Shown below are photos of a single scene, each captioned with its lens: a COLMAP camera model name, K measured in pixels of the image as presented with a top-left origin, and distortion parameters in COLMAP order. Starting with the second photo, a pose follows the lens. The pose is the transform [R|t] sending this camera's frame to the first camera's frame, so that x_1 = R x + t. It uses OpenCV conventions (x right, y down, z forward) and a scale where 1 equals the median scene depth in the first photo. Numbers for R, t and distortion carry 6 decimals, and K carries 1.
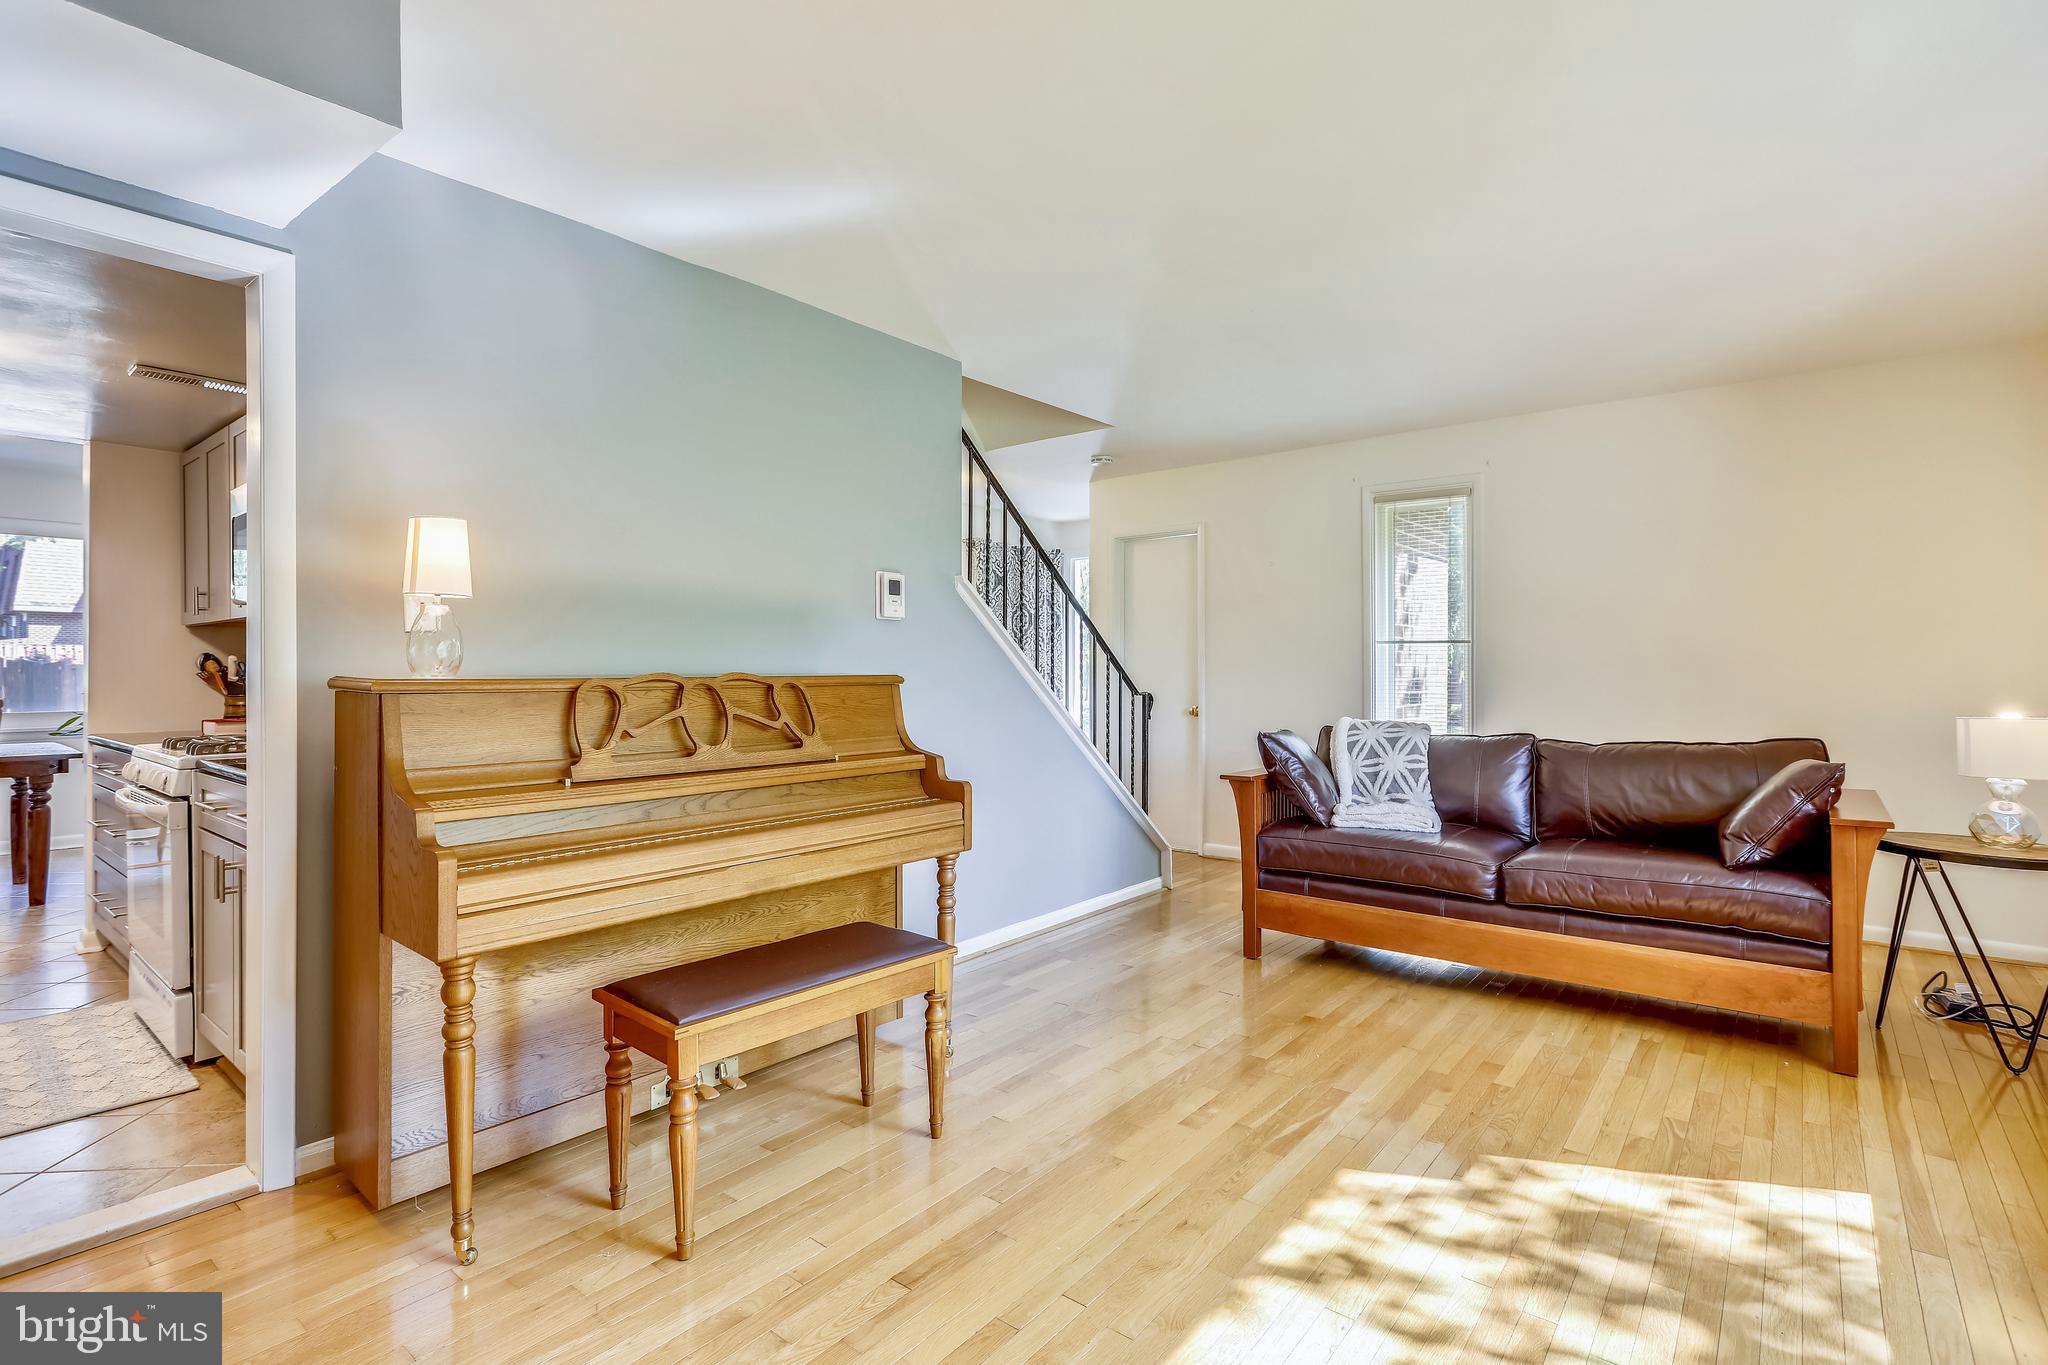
lens RADIAL K [[969.1, 0, 1036.3], [0, 969.1, 661.9], [0, 0, 1]] dist [-0.008564, 0.000386]
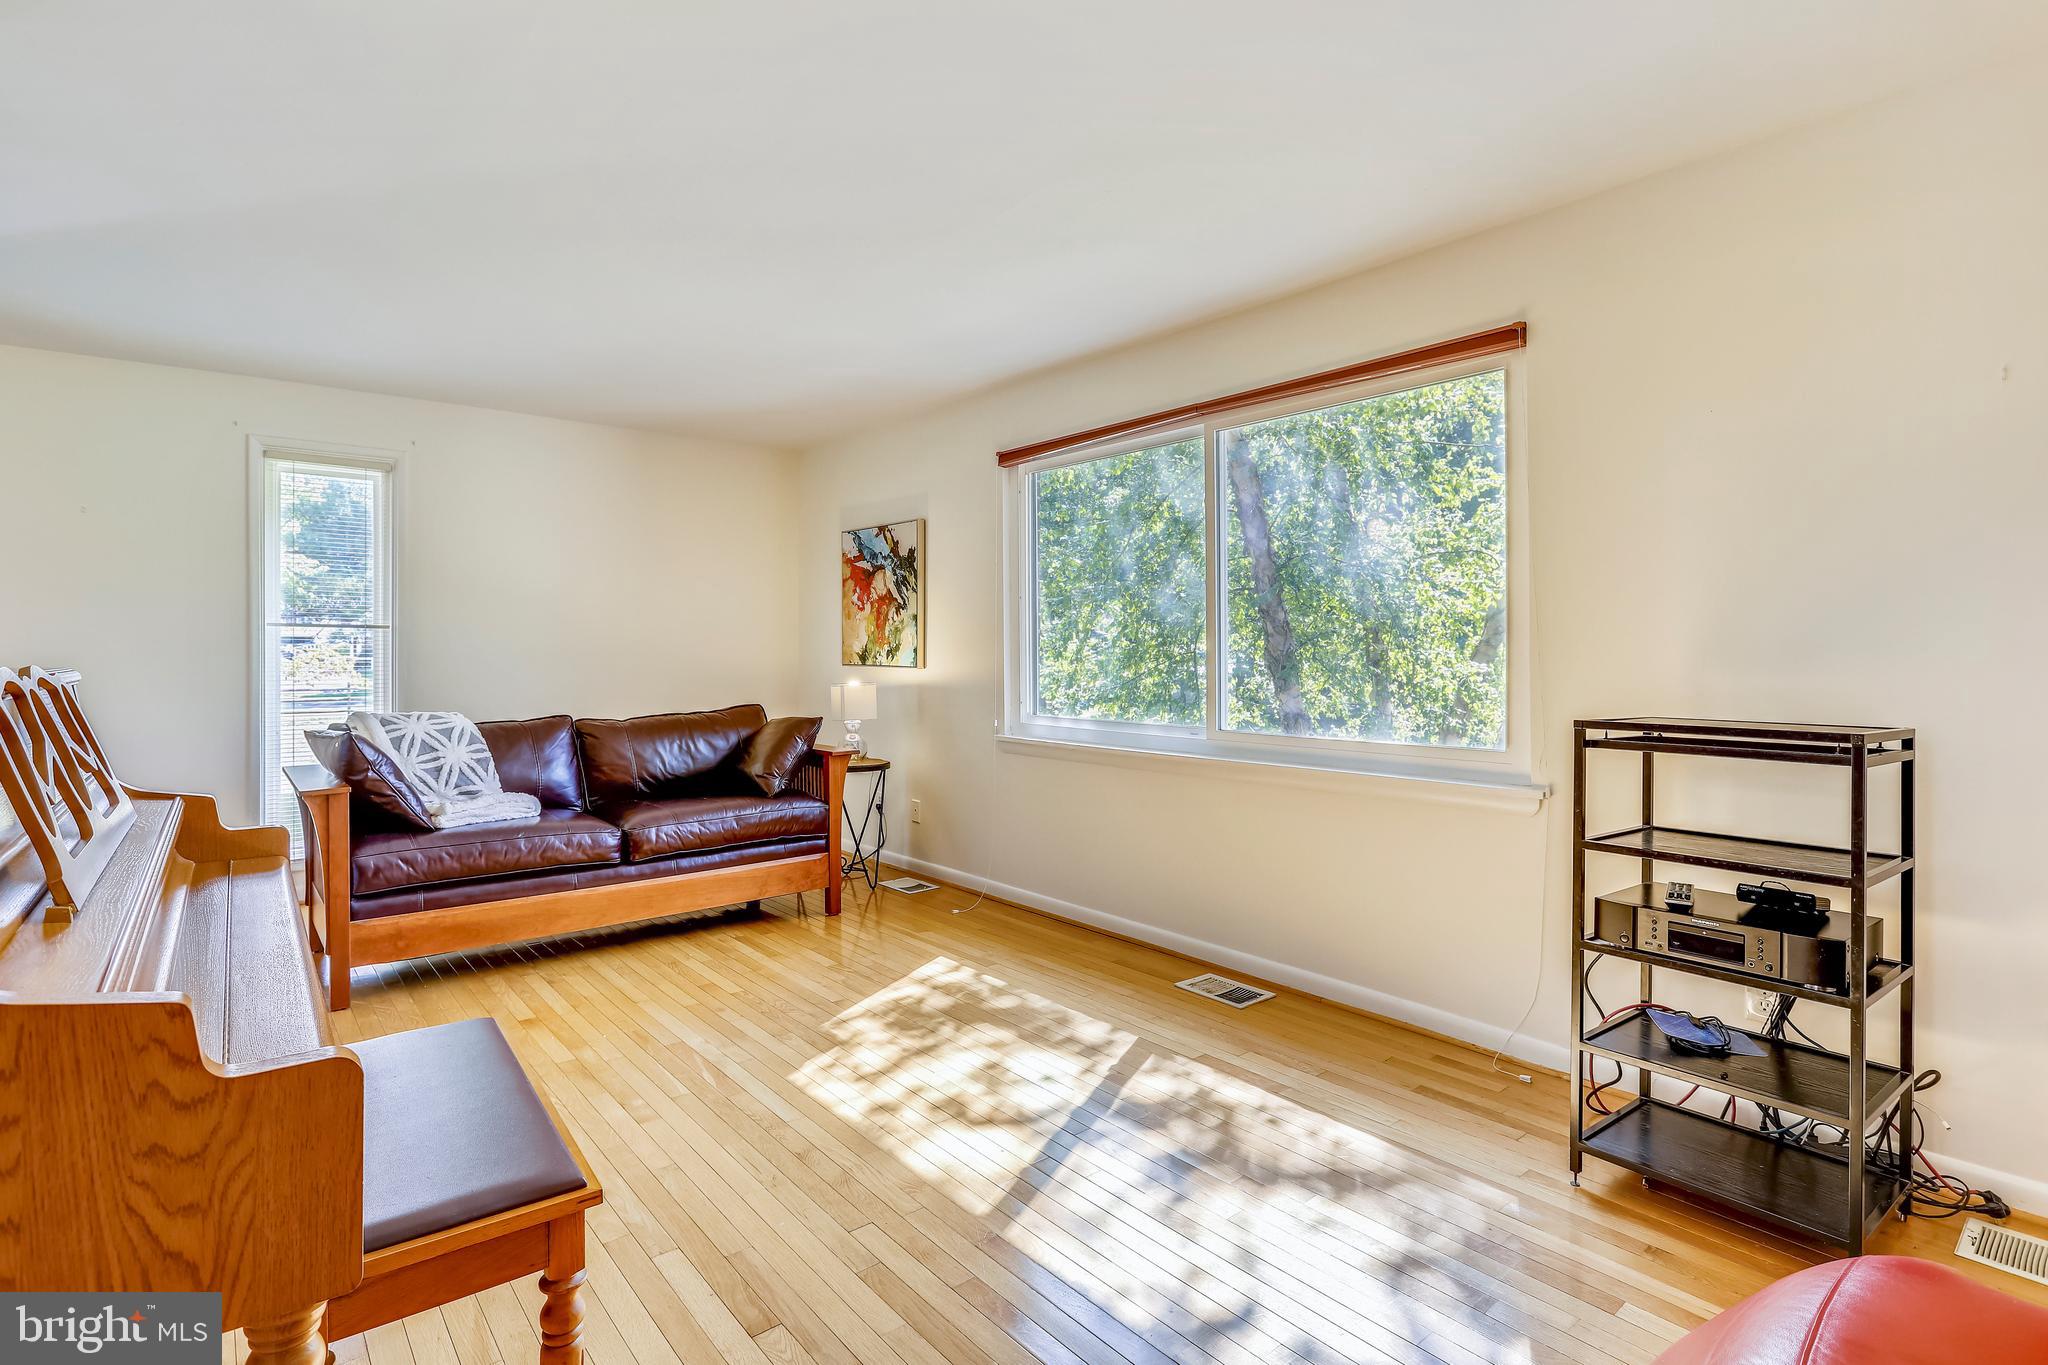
lens RADIAL K [[969.1, 0, 1022.7], [0, 969.1, 662.6], [0, 0, 1]] dist [-0.008564, 0.000386]
pose [[0.207786, -0.005727, 0.978158, -0.503762], [-0.007173, 0.999947, 0.007379, 0.003483], [-0.978148, -0.008550, 0.207734, 0.299725]]
